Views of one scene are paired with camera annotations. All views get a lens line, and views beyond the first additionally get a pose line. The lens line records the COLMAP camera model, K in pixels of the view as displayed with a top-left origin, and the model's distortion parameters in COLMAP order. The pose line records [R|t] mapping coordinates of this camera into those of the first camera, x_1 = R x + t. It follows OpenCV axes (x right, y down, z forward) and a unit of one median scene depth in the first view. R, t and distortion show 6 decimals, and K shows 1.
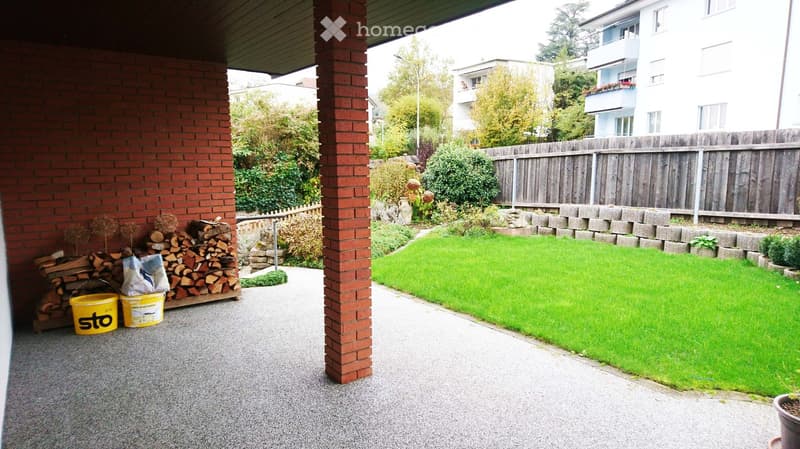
lens RADIAL K [[490.7, 0, 399.8], [0, 490.7, 222.2], [0, 0, 1]] dist [-0.008518, -0.002984]
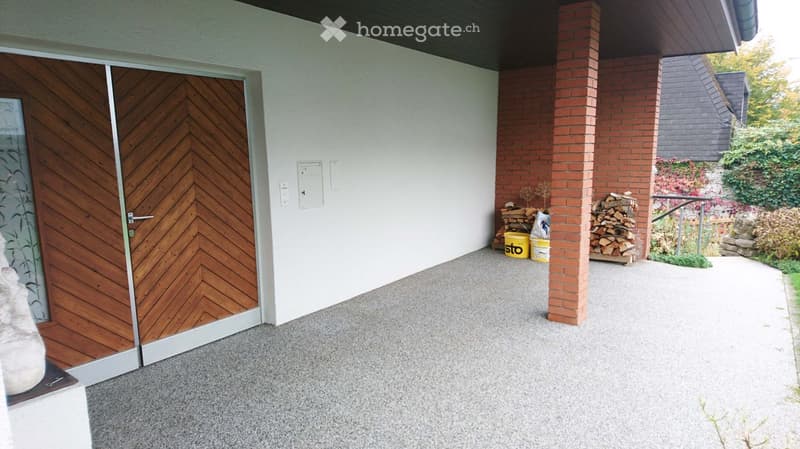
lens RADIAL K [[490.7, 0, 399.4], [0, 490.7, 226.3], [0, 0, 1]] dist [-0.008518, -0.002984]
pose [[0.279004, 0.140117, -0.950013, 0.612172], [-0.105093, 0.987811, 0.114828, -0.006639], [0.954522, 0.067802, 0.290328, 0.168716]]
